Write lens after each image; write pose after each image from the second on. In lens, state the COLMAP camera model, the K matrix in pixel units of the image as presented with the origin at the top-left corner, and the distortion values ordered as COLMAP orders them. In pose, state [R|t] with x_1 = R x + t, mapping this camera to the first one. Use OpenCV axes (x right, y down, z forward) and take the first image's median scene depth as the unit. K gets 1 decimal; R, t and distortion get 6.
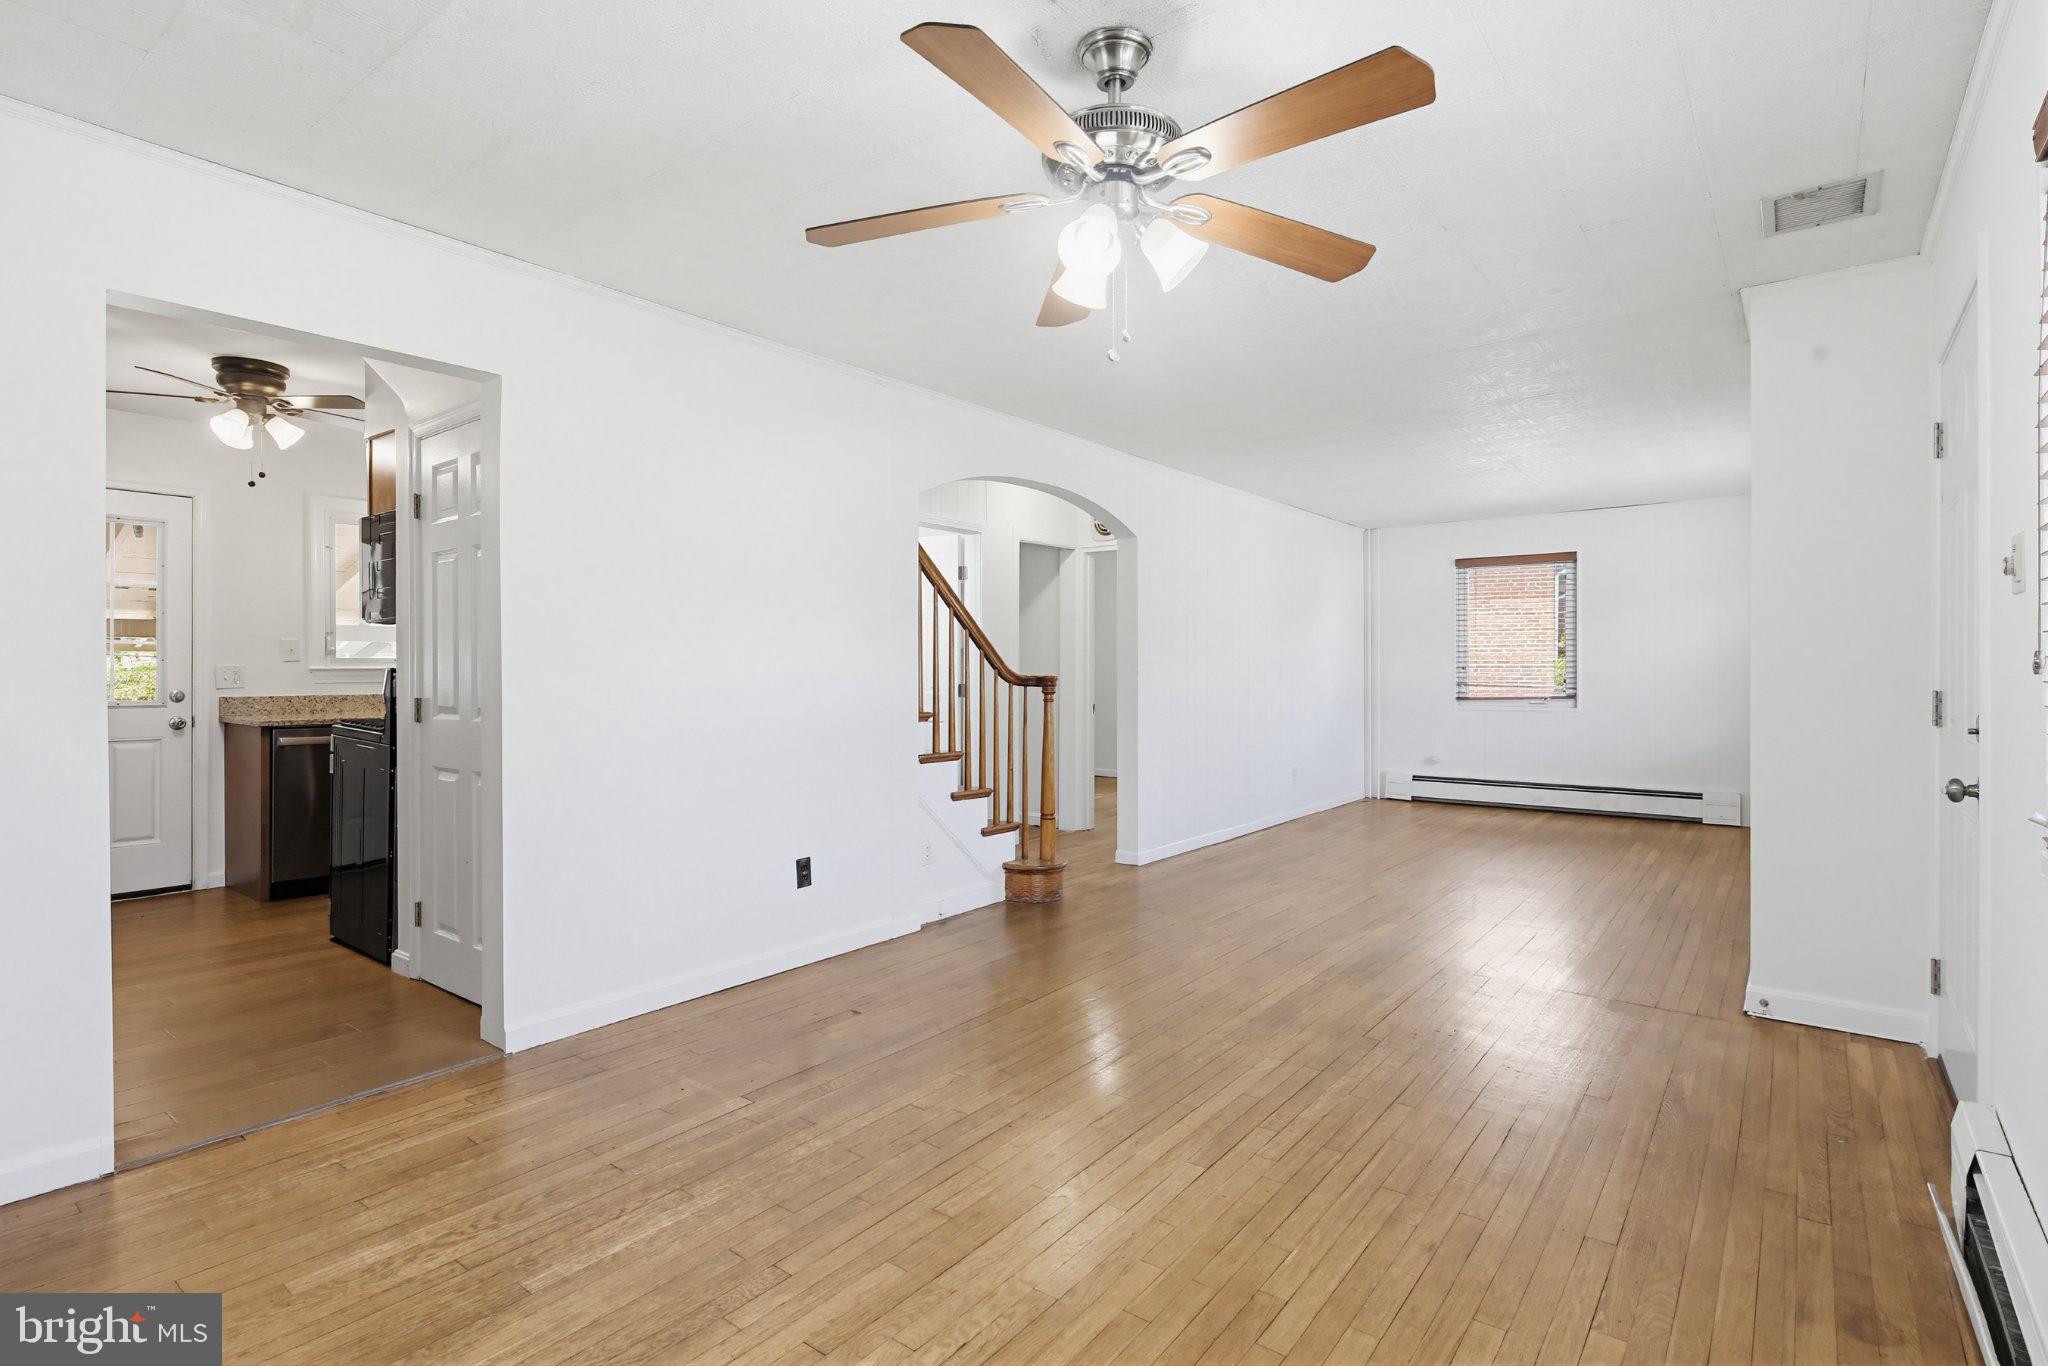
lens RADIAL K [[1006.9, 0, 1020.9], [0, 1006.9, 677.2], [0, 0, 1]] dist [0.003848, -0.003262]
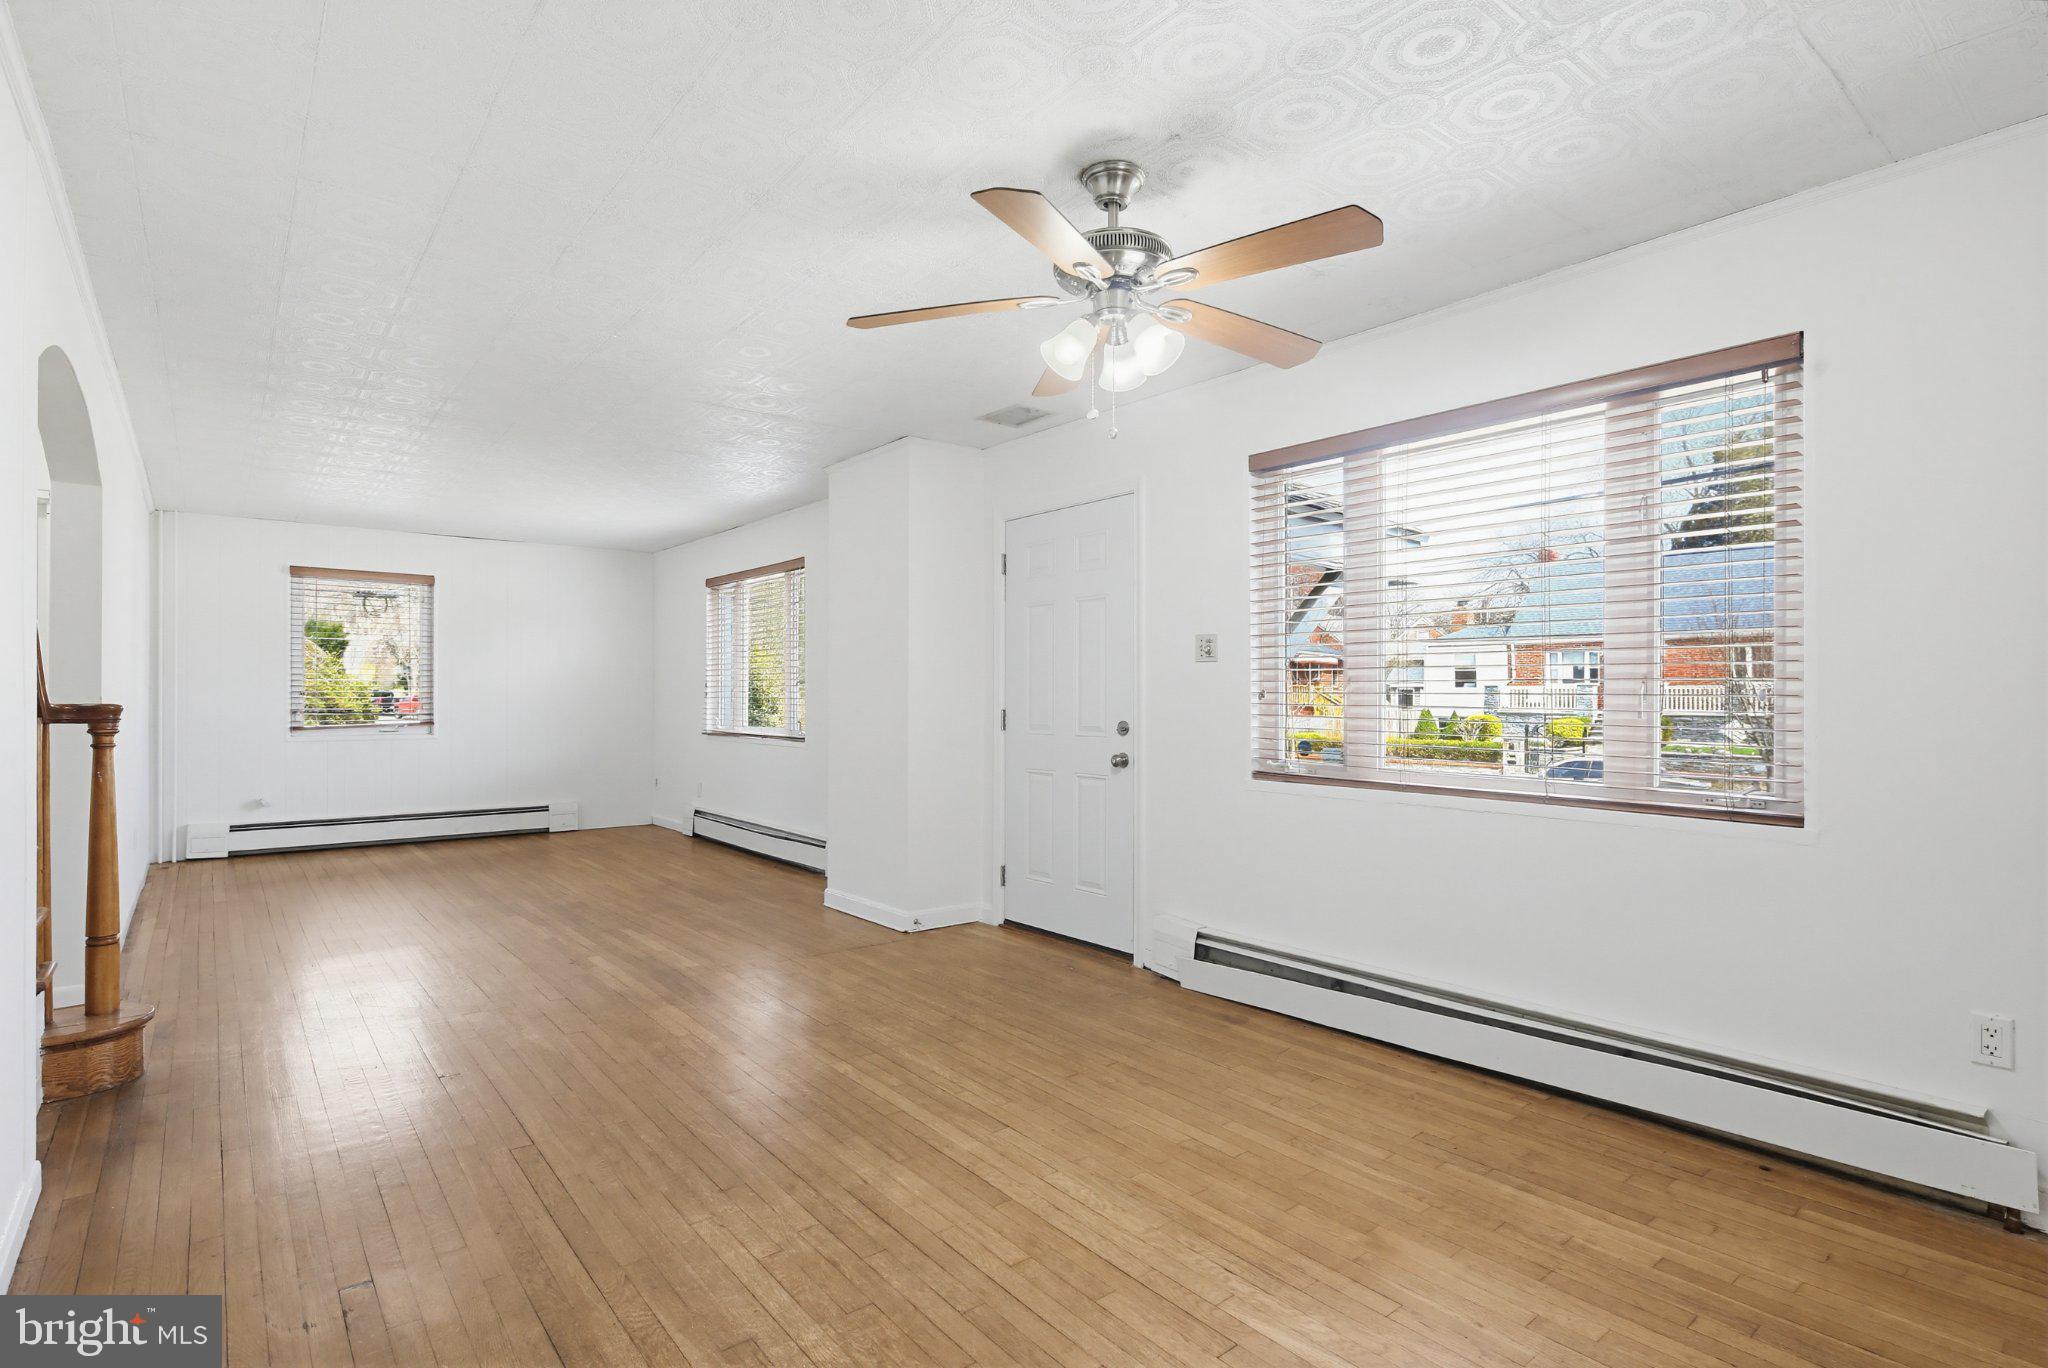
lens RADIAL K [[1006.9, 0, 1023.7], [0, 1006.9, 695.0], [0, 0, 1]] dist [0.003848, -0.003262]
pose [[0.213668, 0.005146, 0.976893, -0.311556], [0.001722, 0.999983, -0.005644, -0.001710], [-0.976905, 0.002888, 0.213655, 0.239973]]
